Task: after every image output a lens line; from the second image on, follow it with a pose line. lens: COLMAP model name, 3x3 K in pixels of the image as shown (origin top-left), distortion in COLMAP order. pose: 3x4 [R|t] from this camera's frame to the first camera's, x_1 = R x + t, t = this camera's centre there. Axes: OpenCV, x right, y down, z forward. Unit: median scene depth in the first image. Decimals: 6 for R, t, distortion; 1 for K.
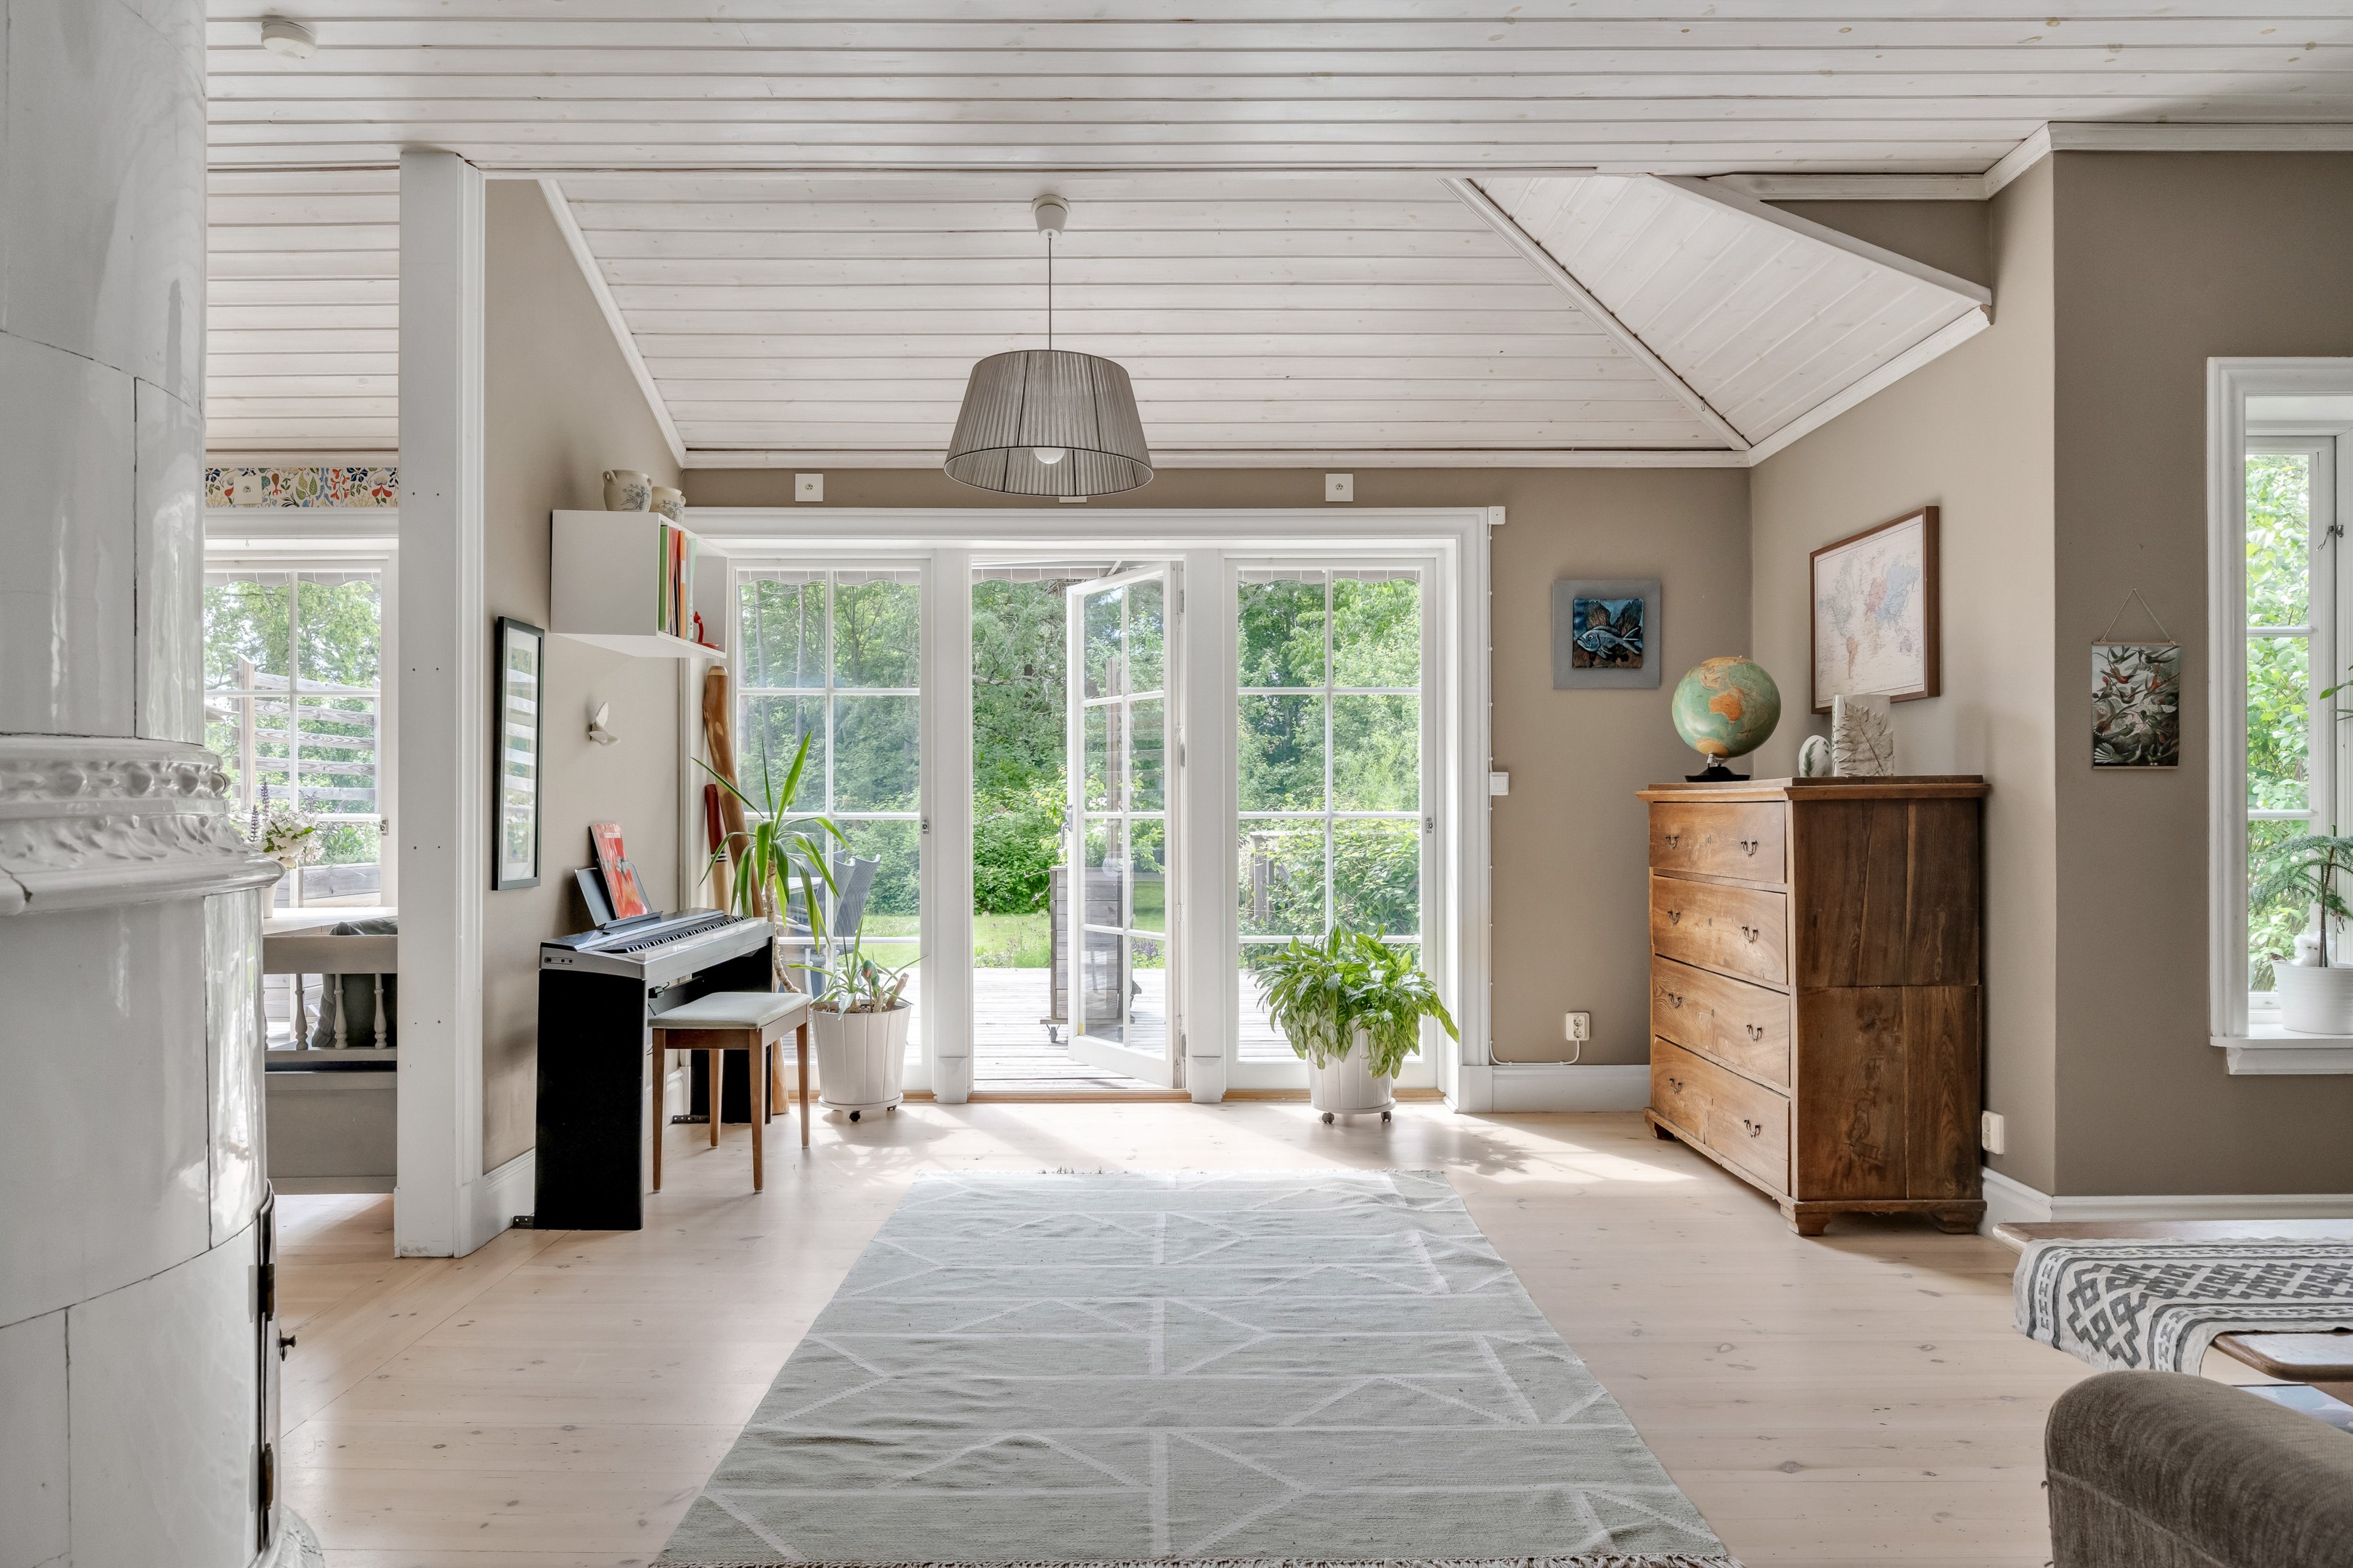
lens RADIAL K [[1465.3, 0, 1180.8], [0, 1465.3, 809.2], [0, 0, 1]] dist [-0.004792, 0.000226]
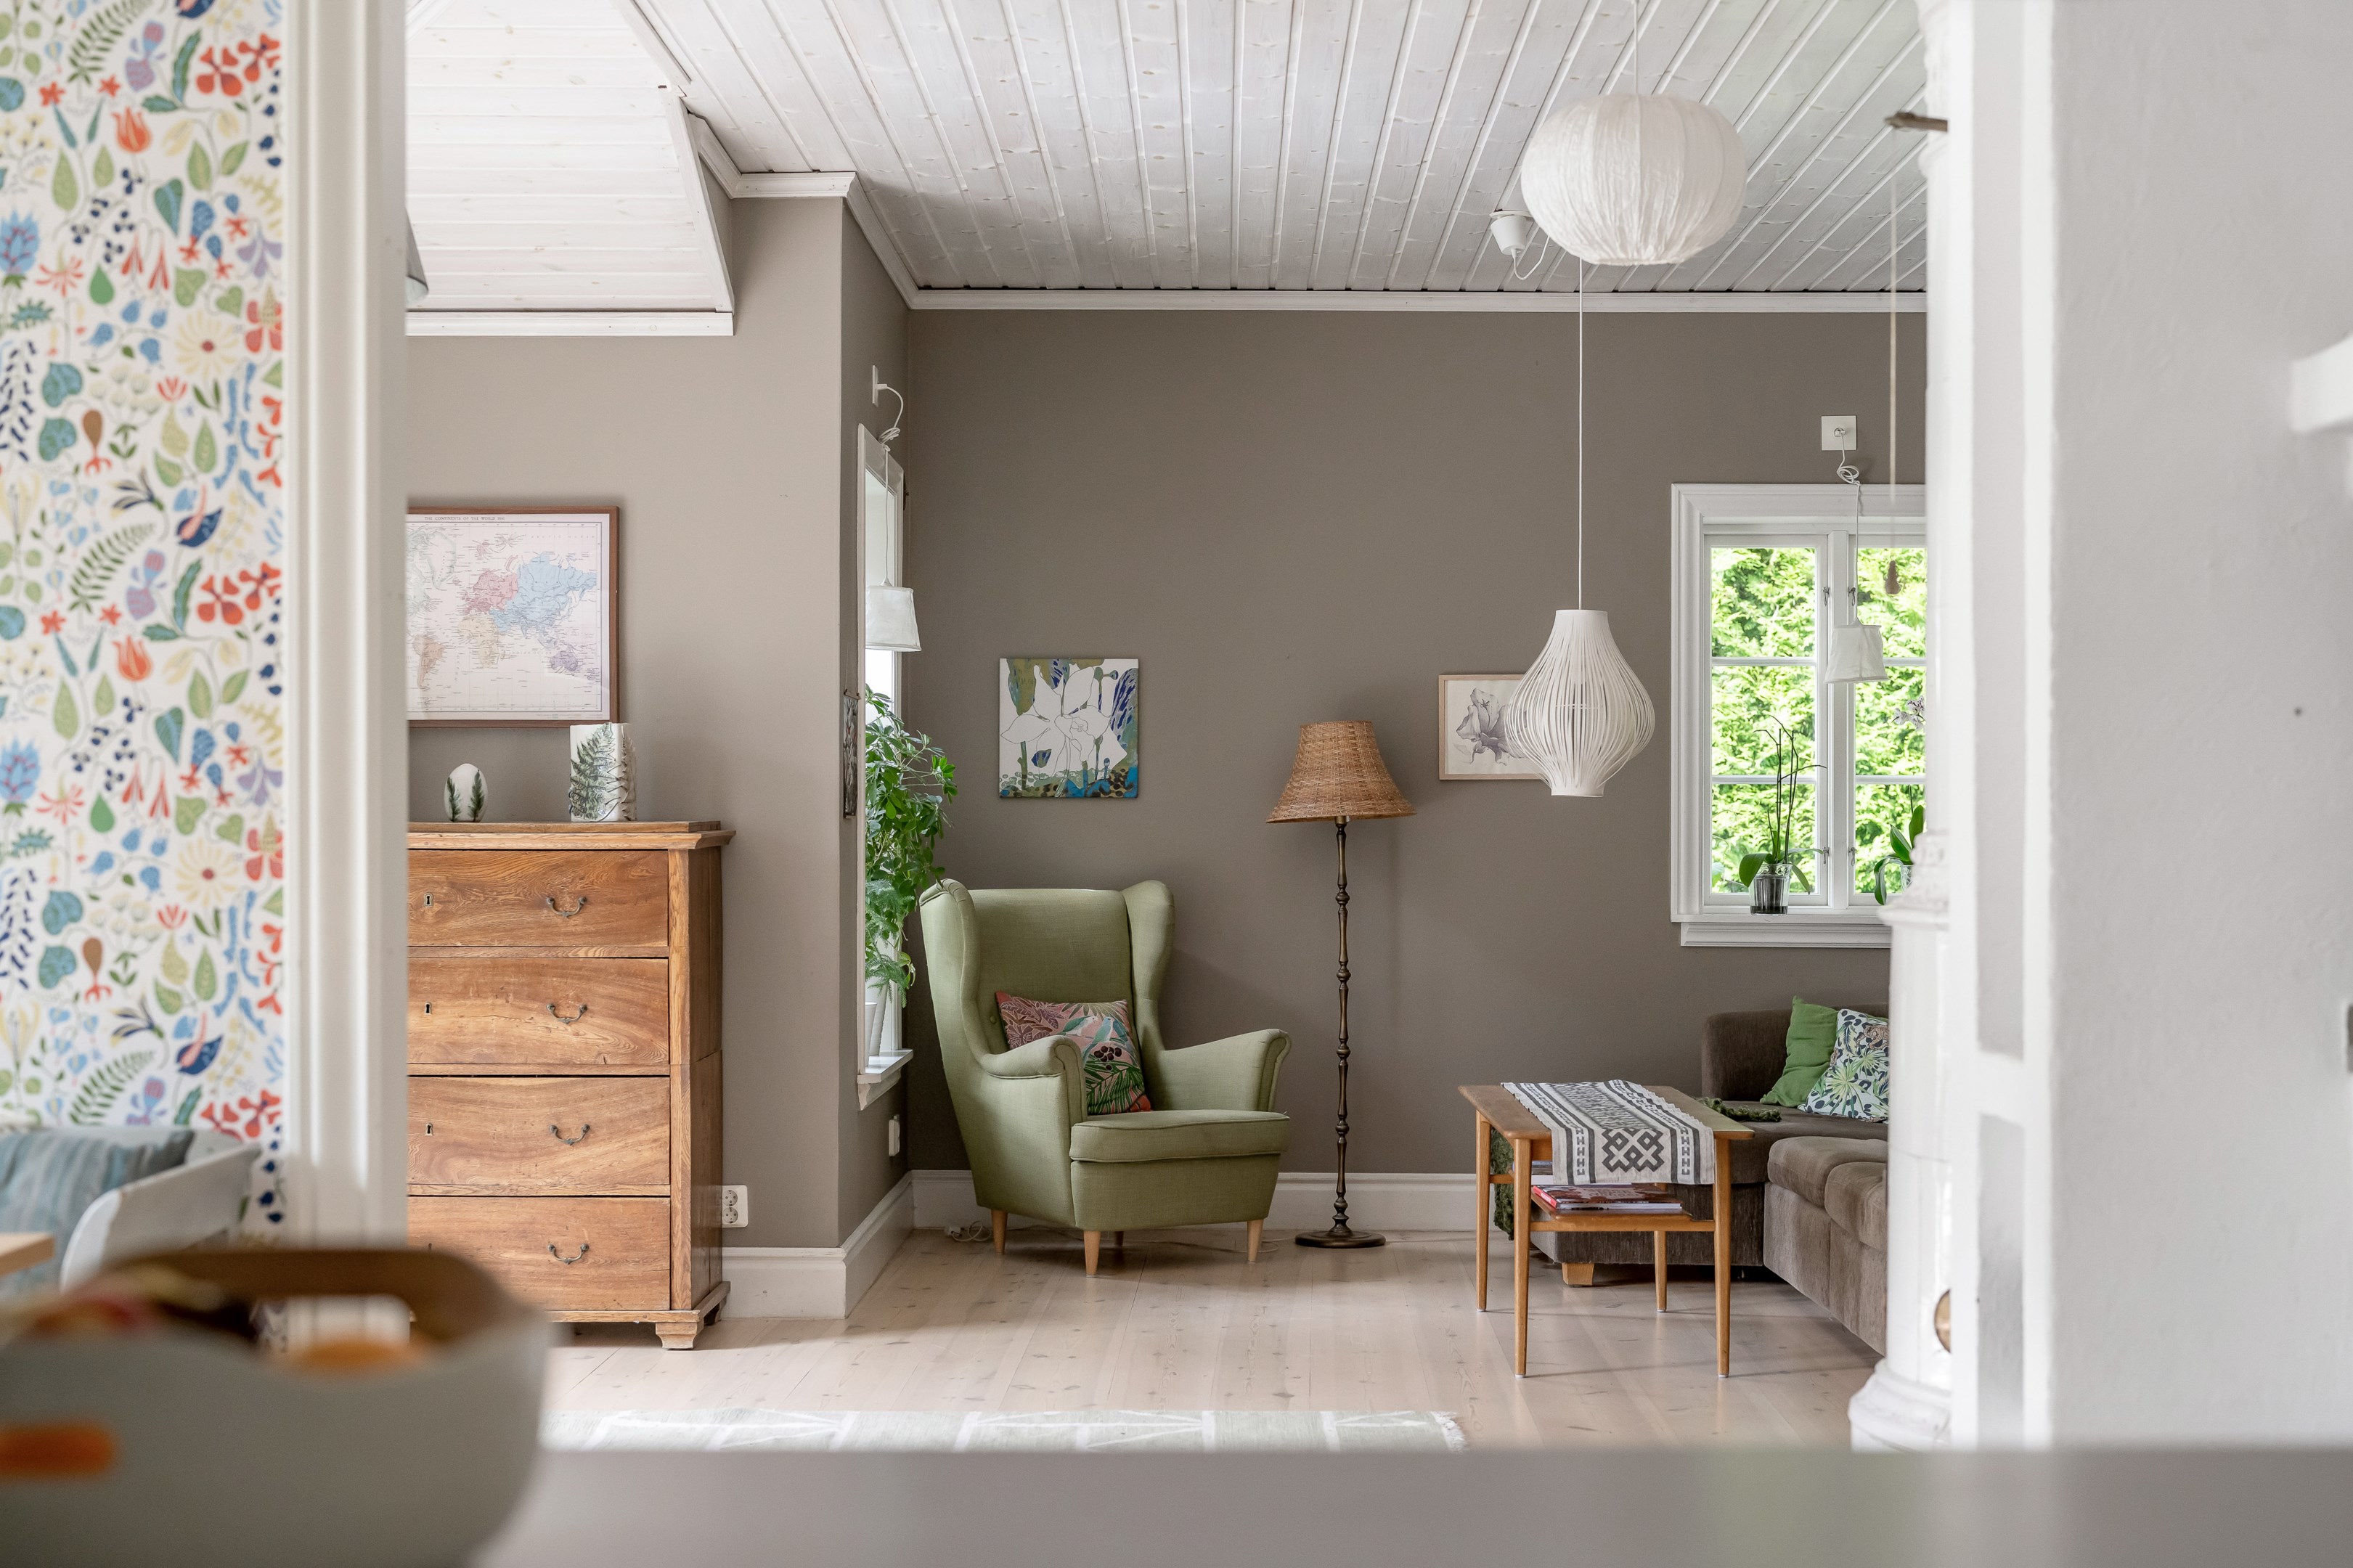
lens RADIAL K [[3394.6, 0, 1175.7], [0, 3394.6, 829.6], [0, 0, 1]] dist [0.004812, -0.016640]
pose [[0.016214, 0.003791, 0.999861, -1.281651], [-0.002159, 0.999991, -0.003757, -0.008372], [-0.999866, -0.002098, 0.016222, 0.548266]]
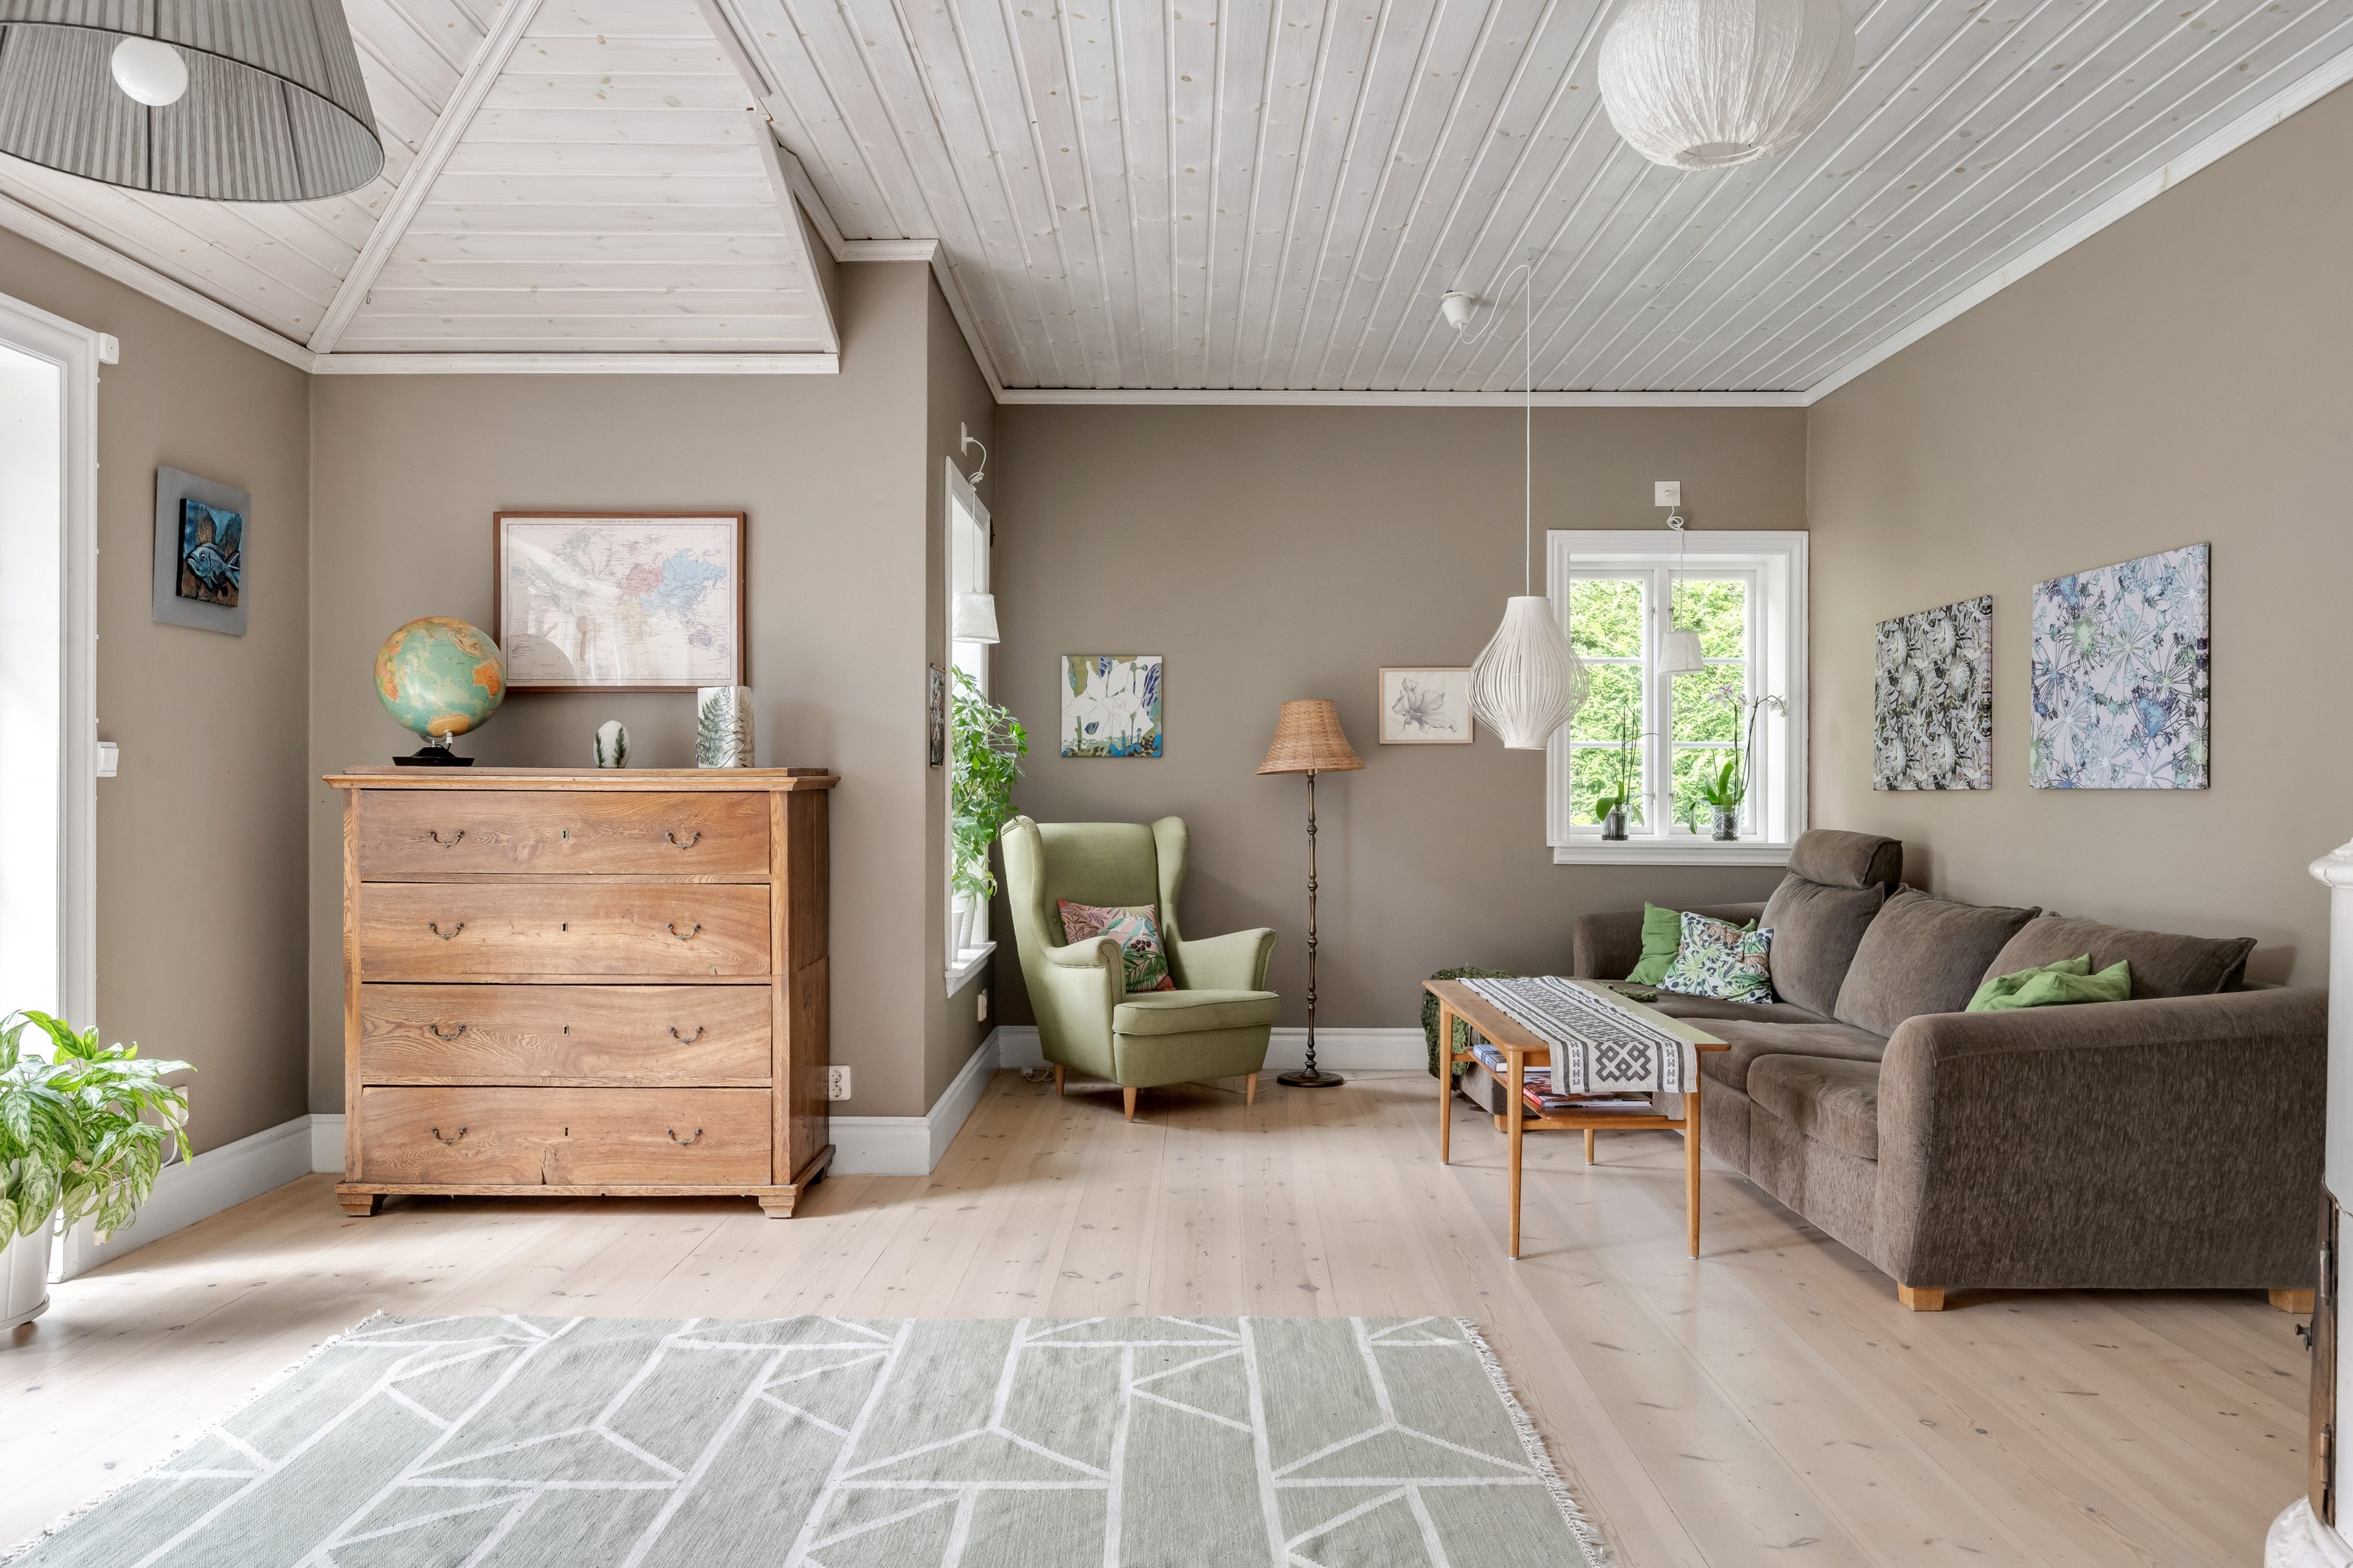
lens RADIAL K [[1618.2, 0, 1176.5], [0, 1618.2, 784.0], [0, 0, 1]] dist [0.000504, 0.000027]
pose [[0.006564, 0.007583, 0.999950, -0.566292], [-0.002262, 0.999969, -0.007569, -0.002082], [-0.999976, -0.002212, 0.006581, 0.583923]]
